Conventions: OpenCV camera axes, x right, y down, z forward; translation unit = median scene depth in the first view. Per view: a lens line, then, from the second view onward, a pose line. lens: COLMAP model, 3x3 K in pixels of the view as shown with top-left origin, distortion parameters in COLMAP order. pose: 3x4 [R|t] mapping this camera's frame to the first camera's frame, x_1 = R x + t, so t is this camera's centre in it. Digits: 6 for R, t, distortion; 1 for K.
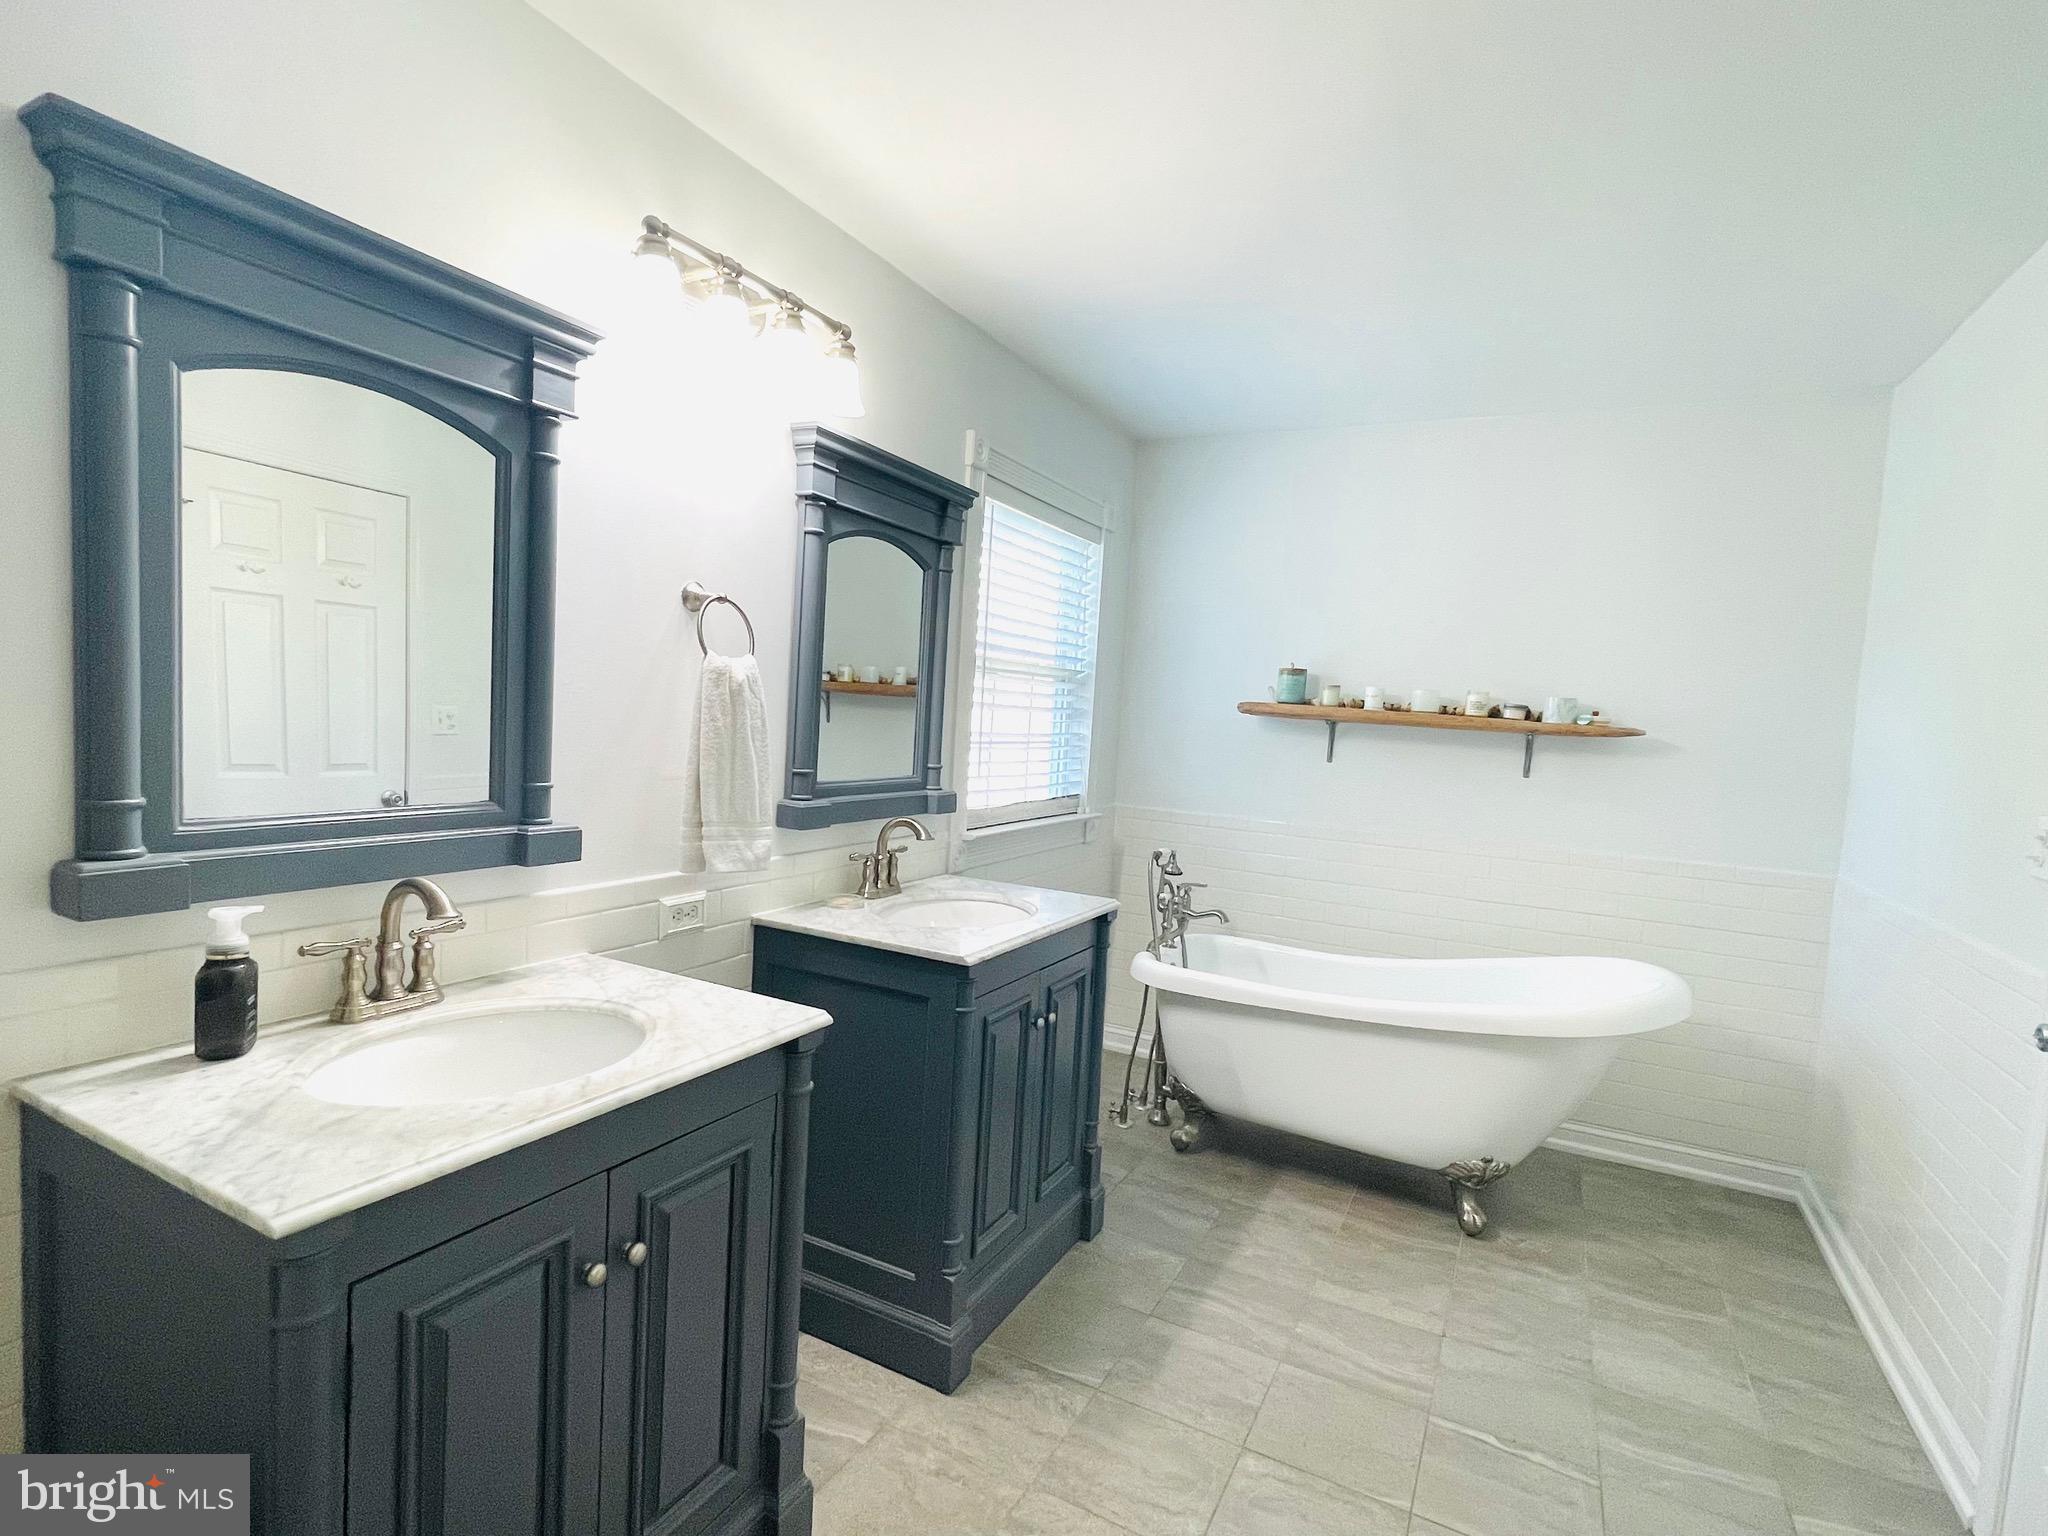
lens RADIAL K [[1006.2, 0, 1024.0], [0, 1006.2, 779.7], [0, 0, 1]] dist [0.000584, 0.000107]
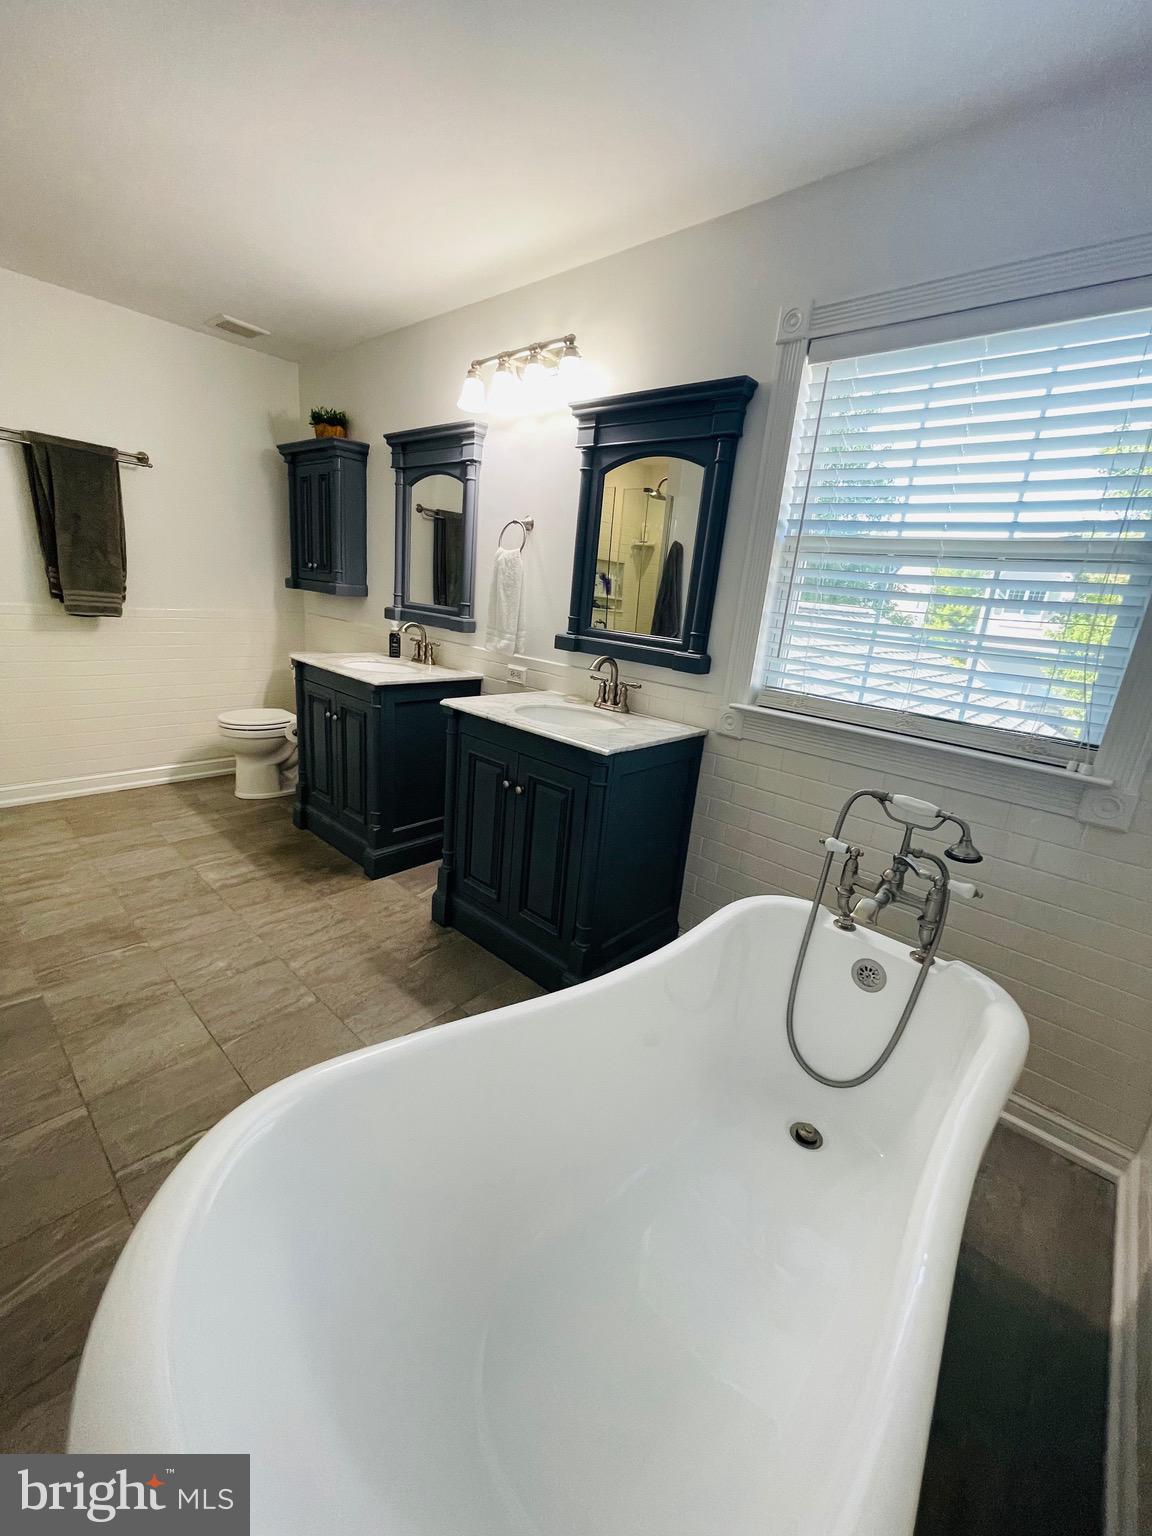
lens RADIAL K [[619.3, 0, 575.4], [0, 619.3, 760.8], [0, 0, 1]] dist [-0.011972, -0.000140]
pose [[-0.250496, 0.184132, -0.950446, 0.862727], [-0.163713, 0.959550, 0.229044, -0.017068], [0.954175, 0.212975, -0.210219, 1.308829]]
